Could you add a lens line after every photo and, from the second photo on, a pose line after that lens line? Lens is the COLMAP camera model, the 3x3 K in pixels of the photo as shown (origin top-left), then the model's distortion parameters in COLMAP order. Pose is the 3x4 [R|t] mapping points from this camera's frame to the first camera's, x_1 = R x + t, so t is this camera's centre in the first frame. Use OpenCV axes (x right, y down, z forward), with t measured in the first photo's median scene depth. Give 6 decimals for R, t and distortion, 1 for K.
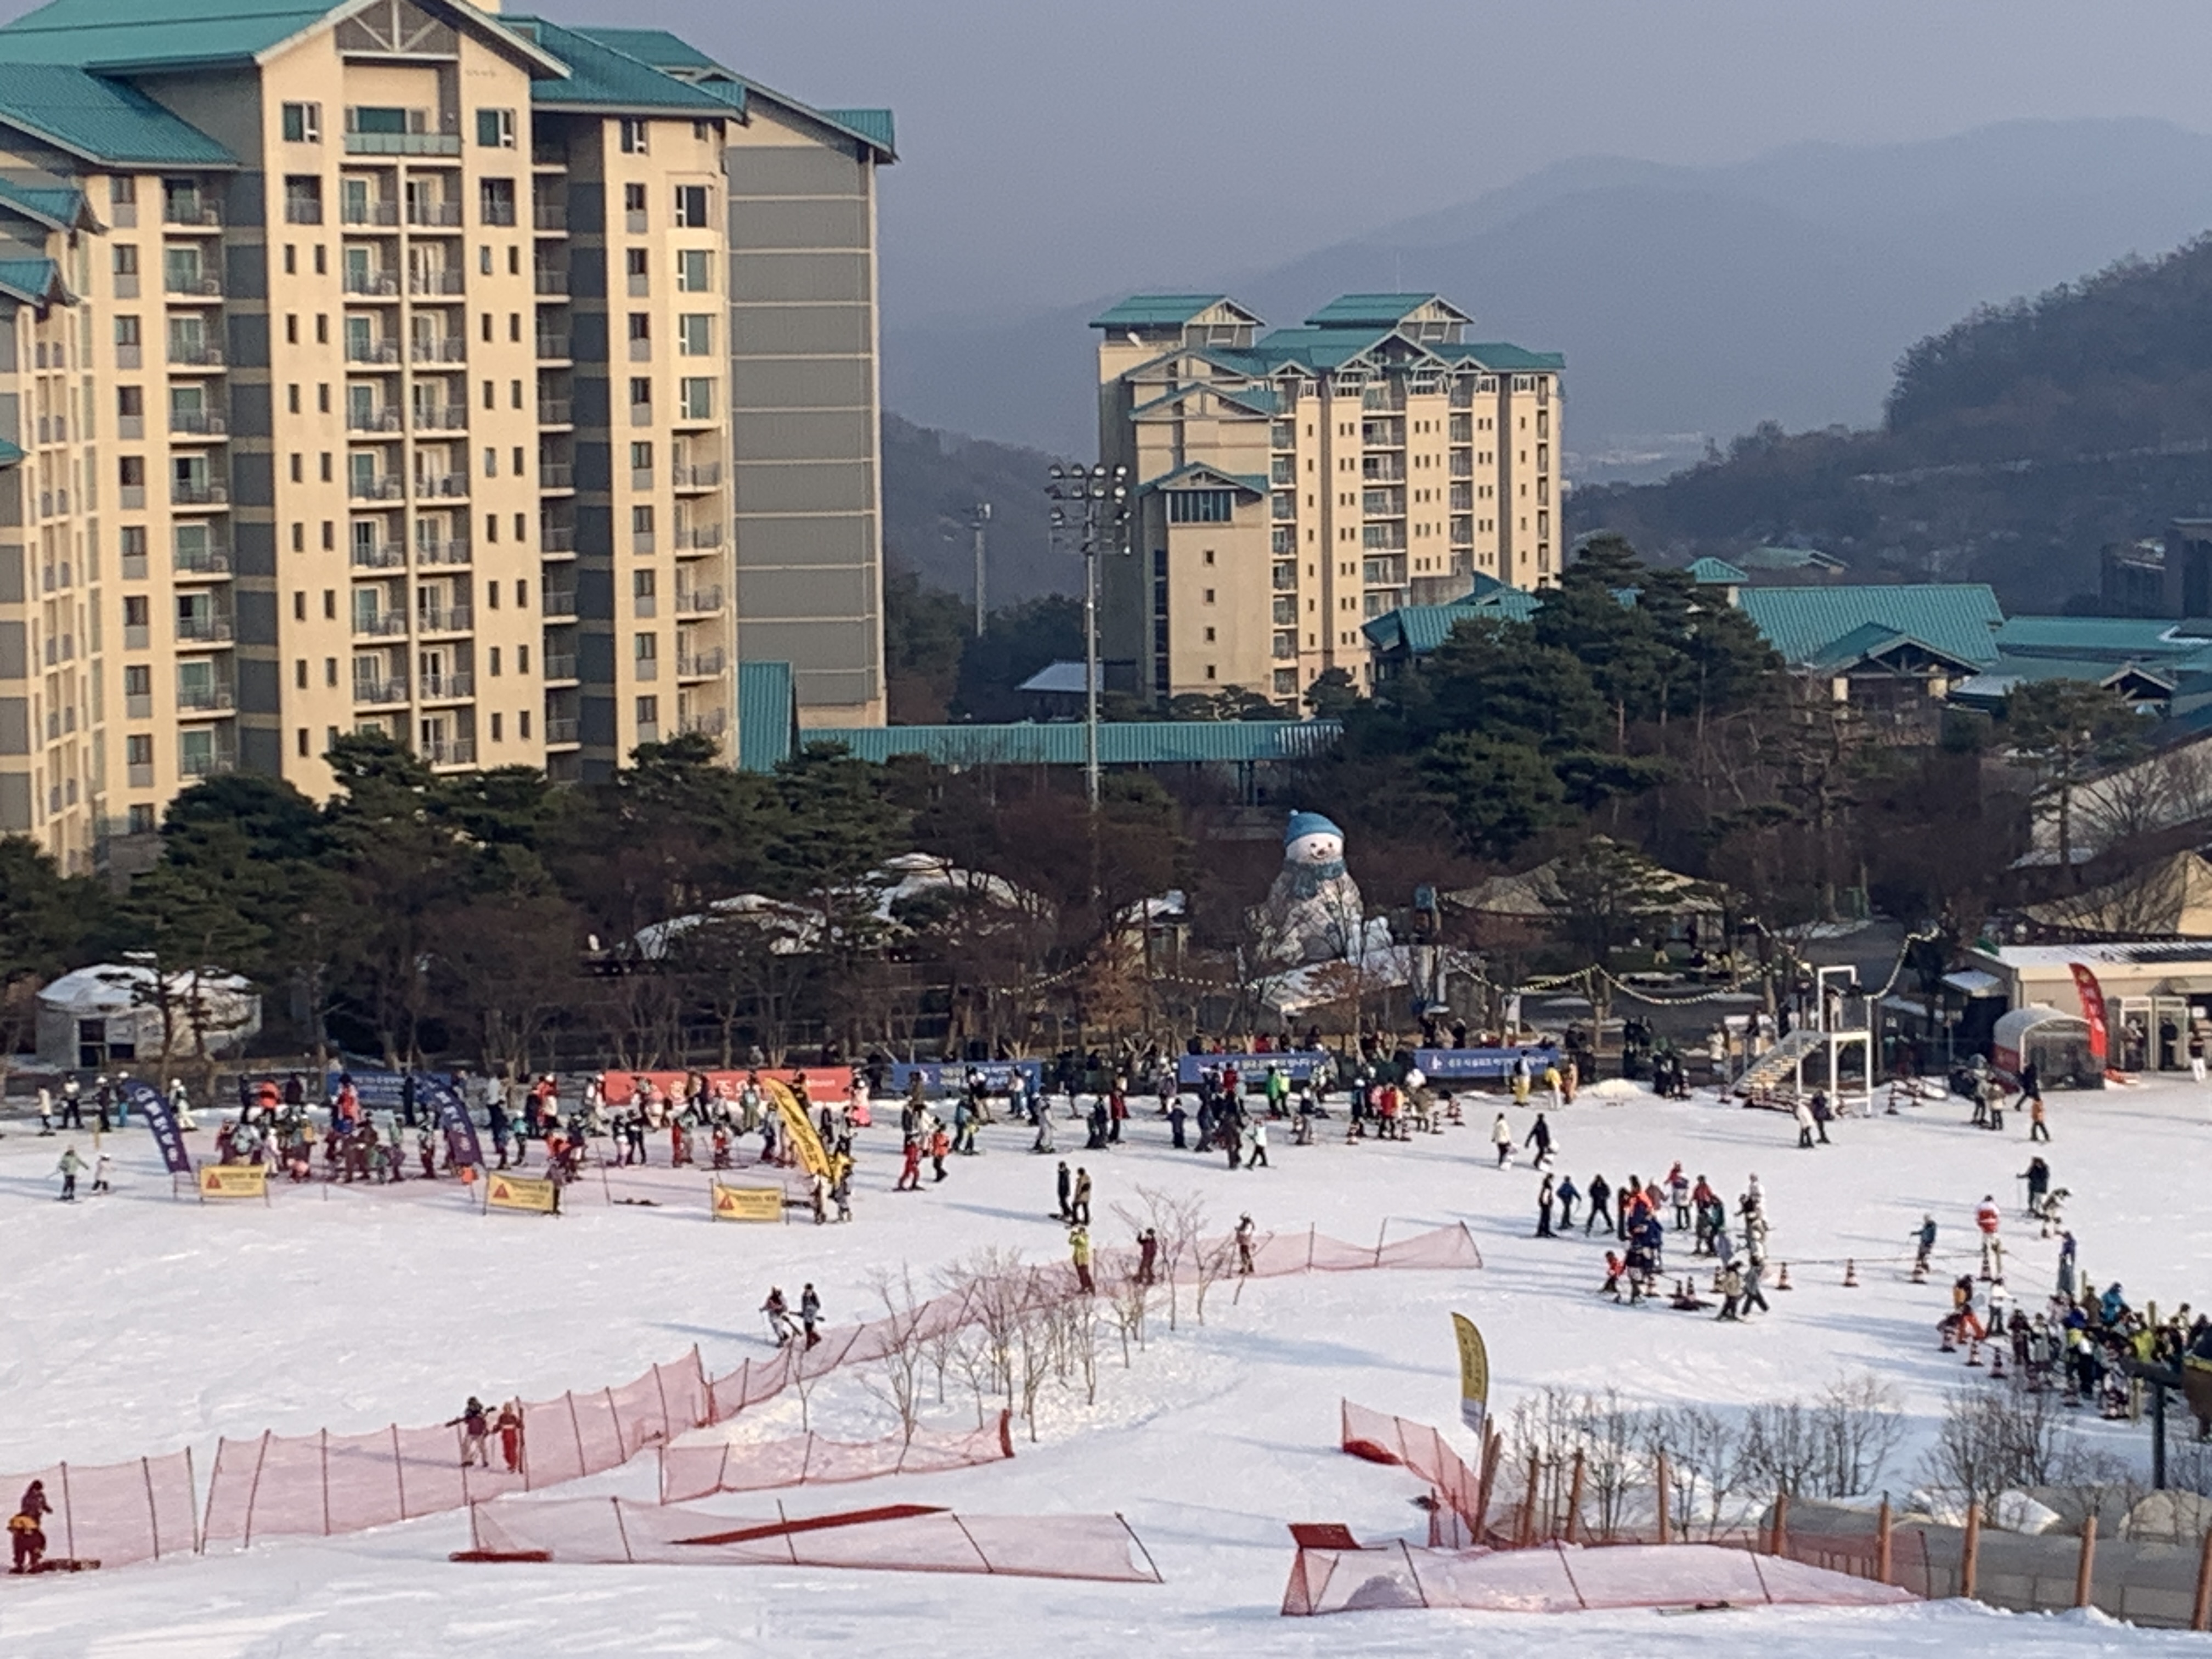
lens RADIAL K [[5417.2, 0, 1106.3], [0, 5417.2, 825.9], [0, 0, 1]] dist [0.151525, 0.000000]
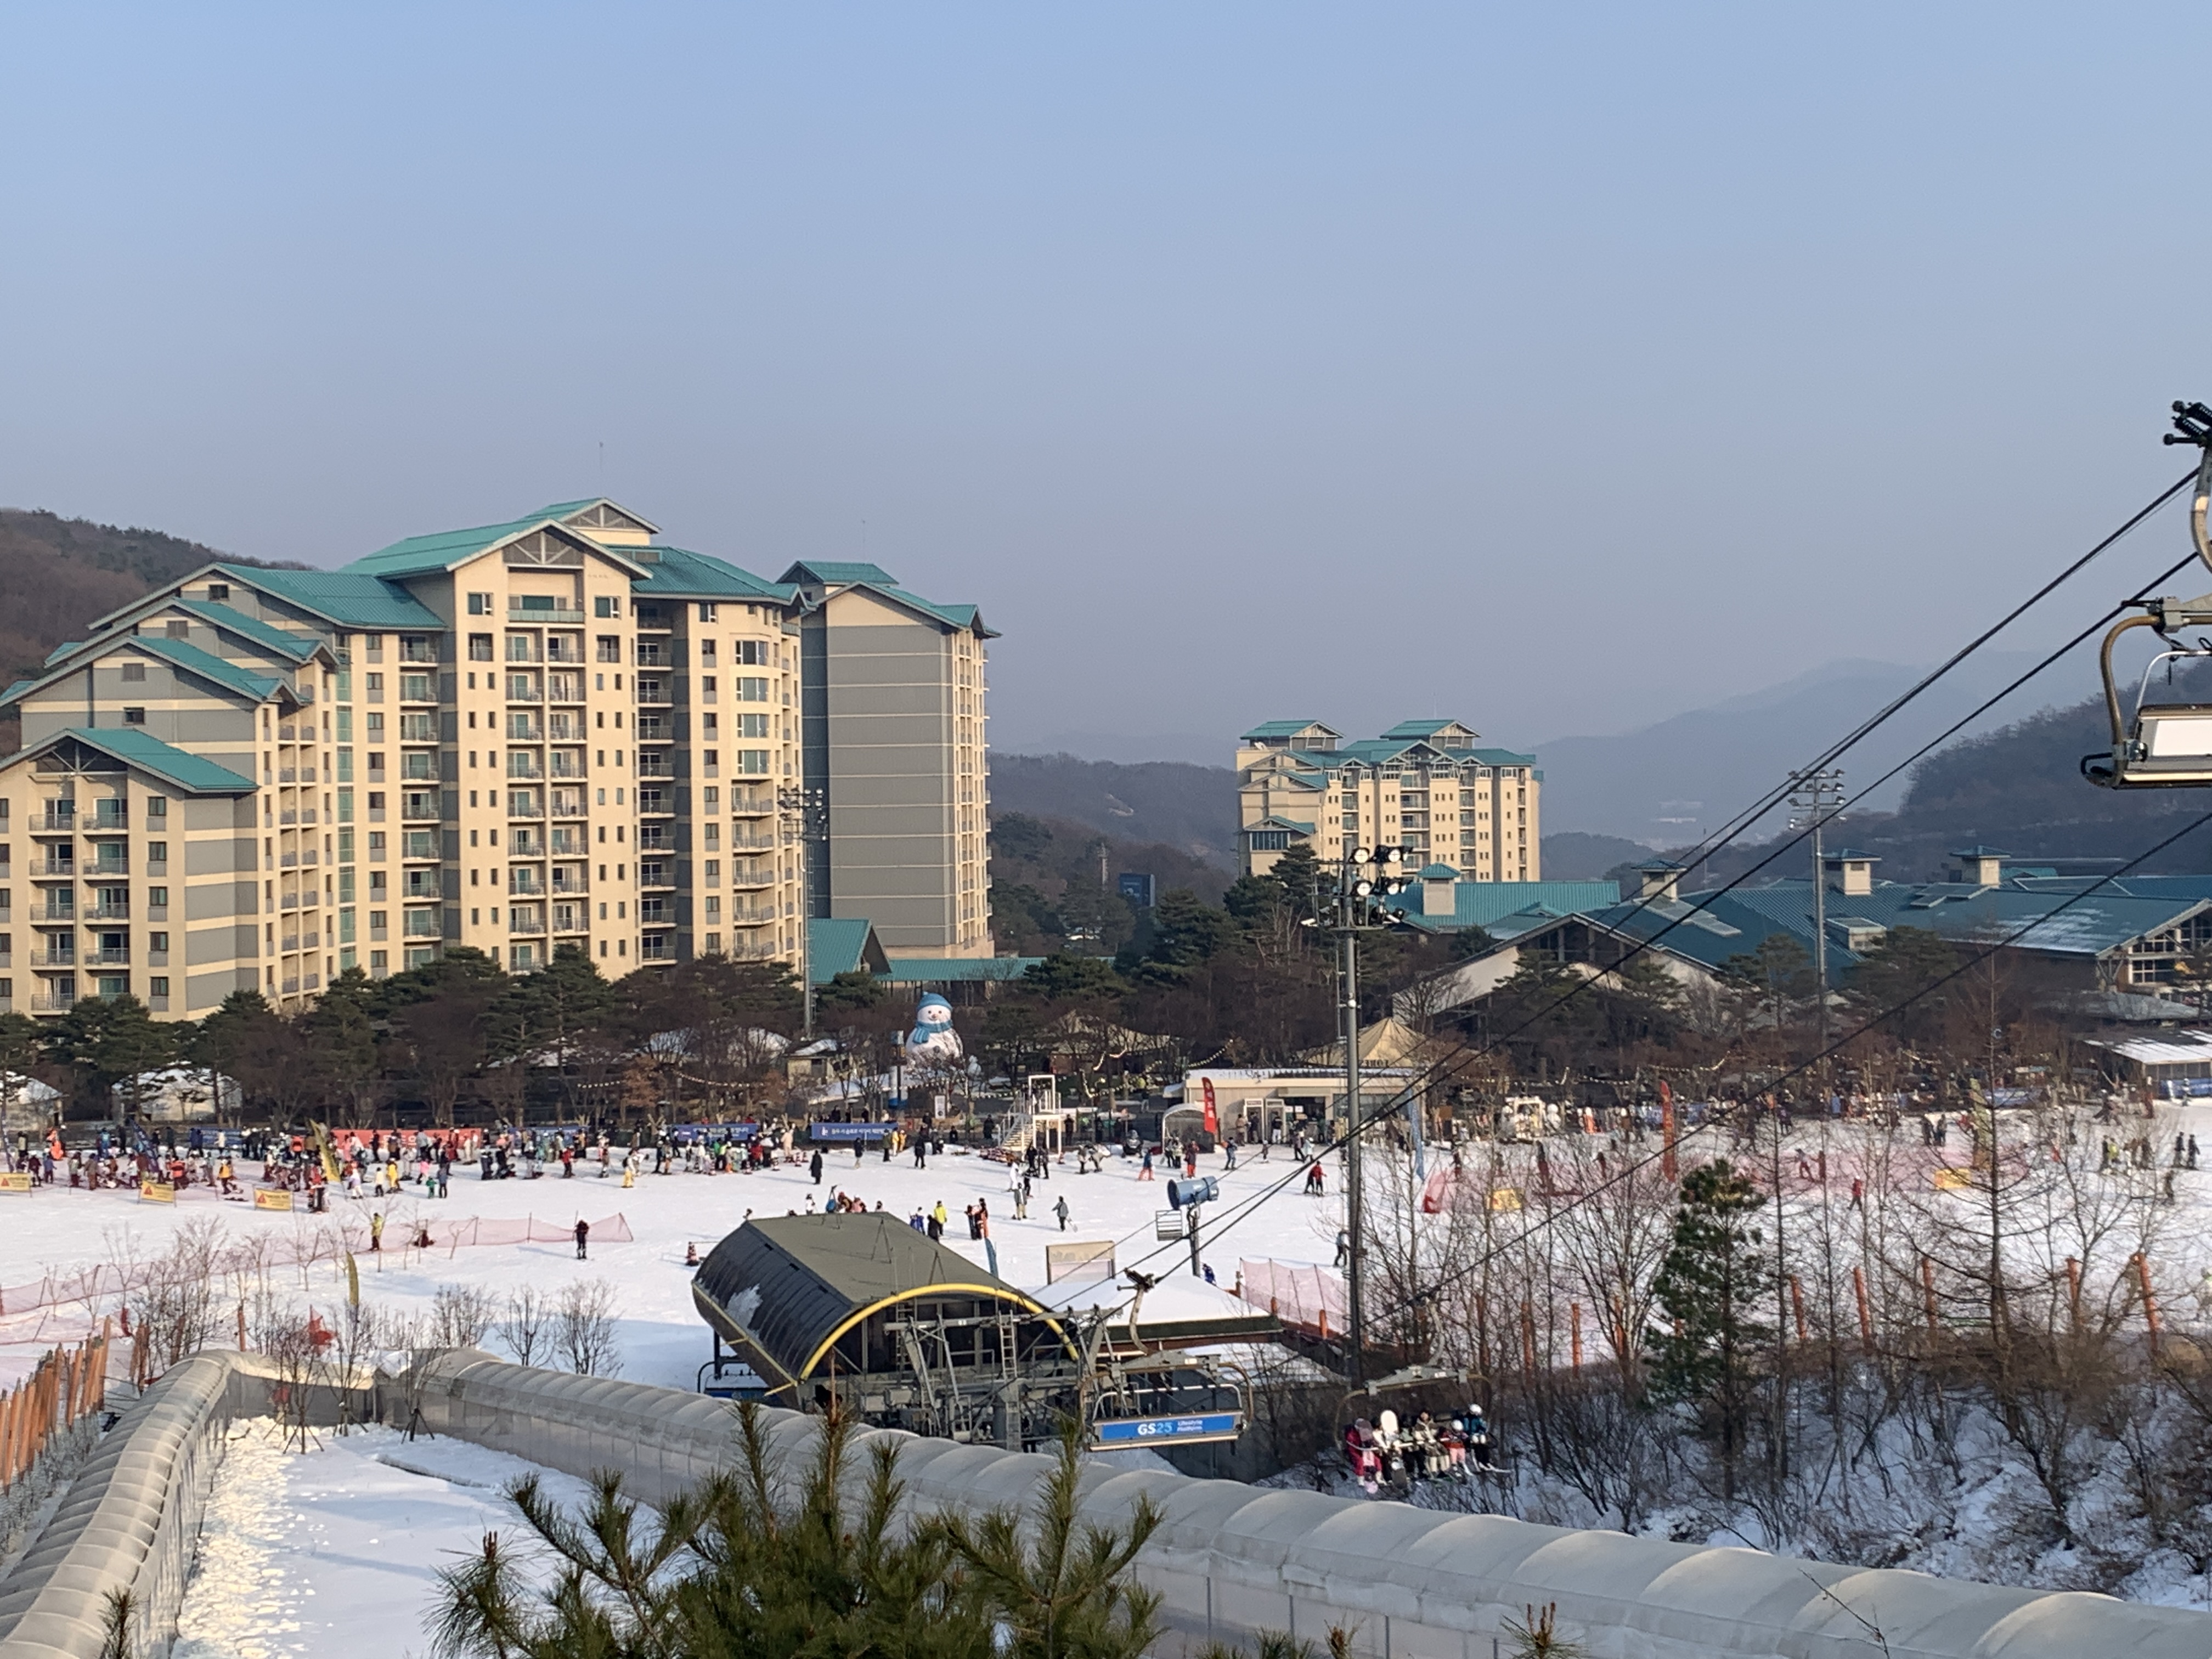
lens RADIAL K [[3112.7, 0, 1105.6], [0, 3112.7, 835.2], [0, 0, 1]] dist [0.028066, 0.000000]
pose [[0.989477, 0.001795, -0.144680, 0.192209], [-0.011617, 0.997681, -0.067070, 0.010583], [0.144224, 0.068045, 0.987203, 0.037186]]
